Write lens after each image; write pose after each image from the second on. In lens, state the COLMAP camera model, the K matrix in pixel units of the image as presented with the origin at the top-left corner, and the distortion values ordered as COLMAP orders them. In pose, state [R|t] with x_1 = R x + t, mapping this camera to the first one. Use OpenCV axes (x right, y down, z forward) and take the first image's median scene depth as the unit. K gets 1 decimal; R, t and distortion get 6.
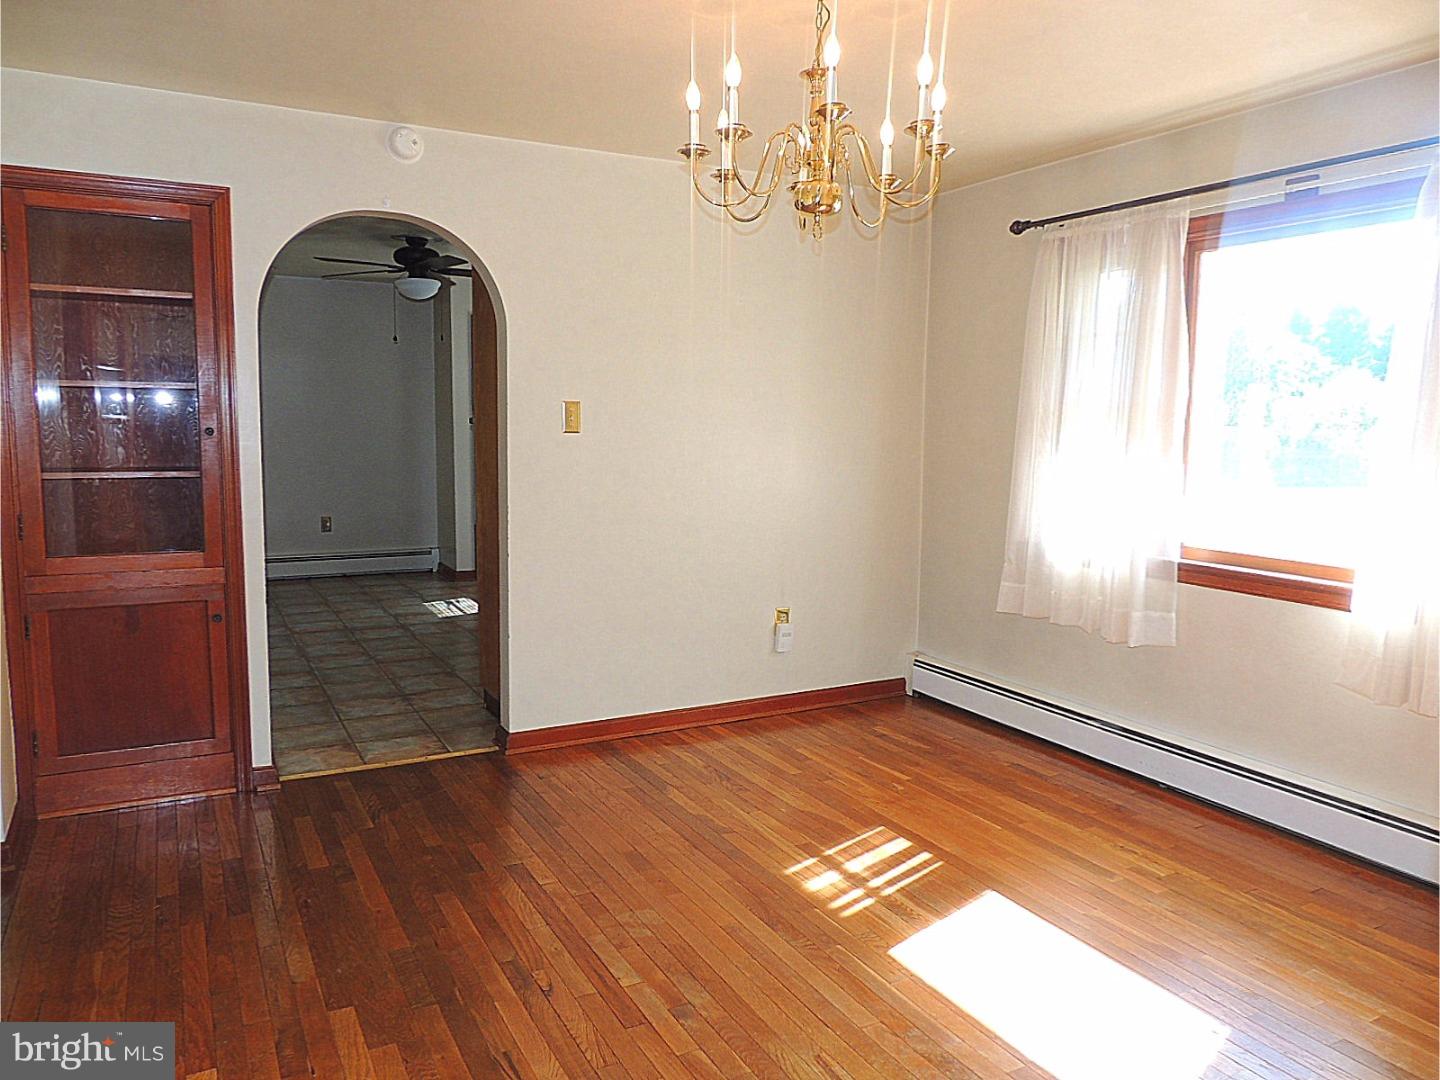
lens RADIAL K [[1019.1, 0, 691.4], [0, 1019.1, 538.1], [0, 0, 1]] dist [-0.003816, -0.003258]
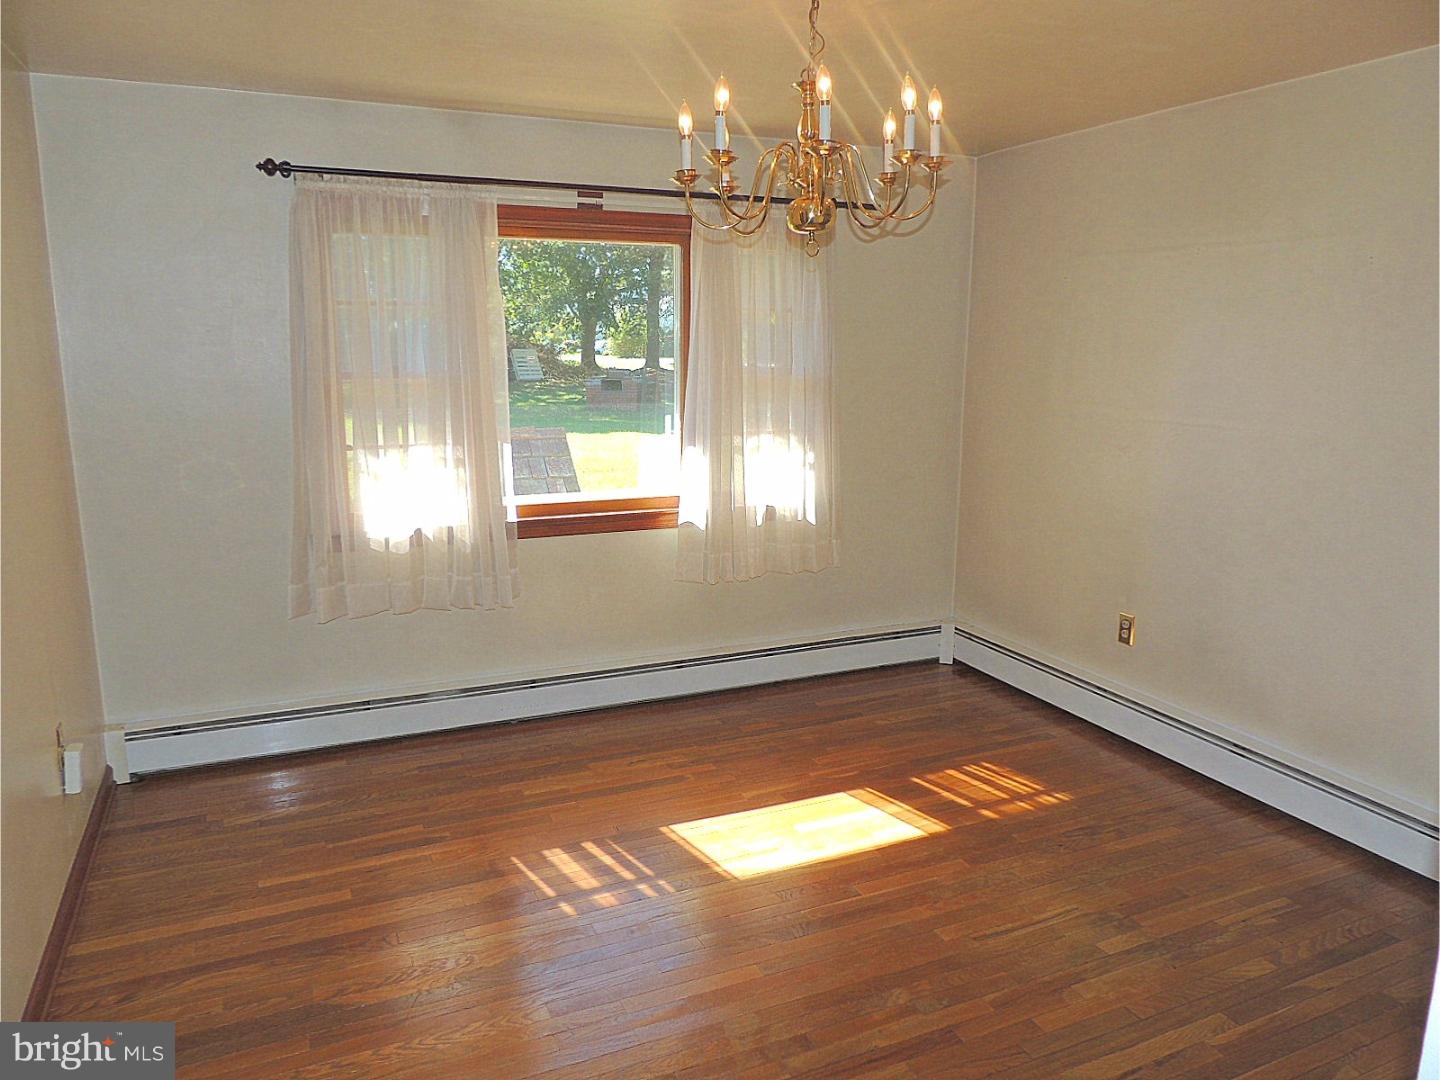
lens RADIAL K [[1019.1, 0, 691.4], [0, 1019.1, 538.1], [0, 0, 1]] dist [-0.003816, -0.003258]
pose [[0.076067, -0.183581, 0.980057, -0.582630], [0.127820, 0.976591, 0.173011, -0.122409], [-0.988876, 0.112110, 0.097752, 0.686345]]
